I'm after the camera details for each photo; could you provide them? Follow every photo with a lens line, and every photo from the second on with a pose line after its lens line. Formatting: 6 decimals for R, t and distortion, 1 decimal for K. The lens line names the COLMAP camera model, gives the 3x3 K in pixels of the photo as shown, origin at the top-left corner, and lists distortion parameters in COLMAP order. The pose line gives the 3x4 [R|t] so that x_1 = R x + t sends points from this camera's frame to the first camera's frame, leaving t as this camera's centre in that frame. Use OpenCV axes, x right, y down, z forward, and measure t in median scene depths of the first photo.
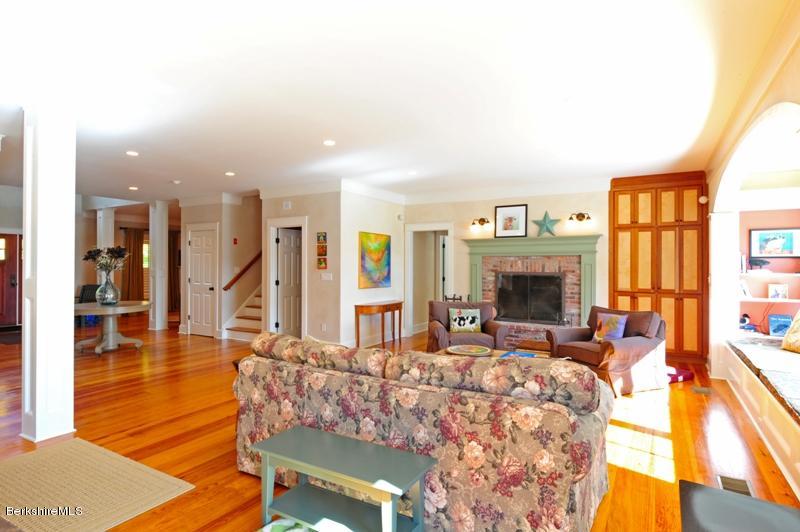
lens RADIAL K [[441.8, 0, 400.2], [0, 441.8, 257.2], [0, 0, 1]] dist [-0.003816, -0.001454]
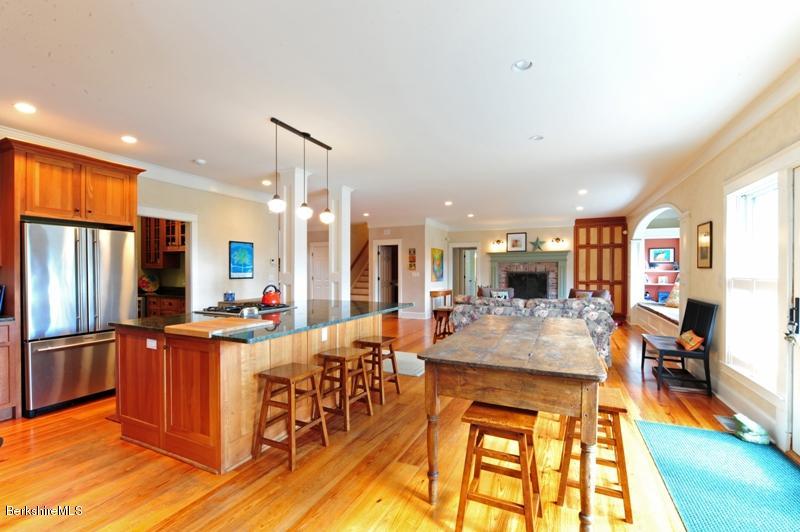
lens RADIAL K [[351.5, 0, 400.0], [0, 351.5, 266.0], [0, 0, 1]] dist [-0.012837, -0.000638]
pose [[0.996407, -0.001315, 0.084684, -0.360964], [0.000982, 0.999992, 0.003966, 0.006198], [-0.084689, -0.003869, 0.996400, -0.370257]]
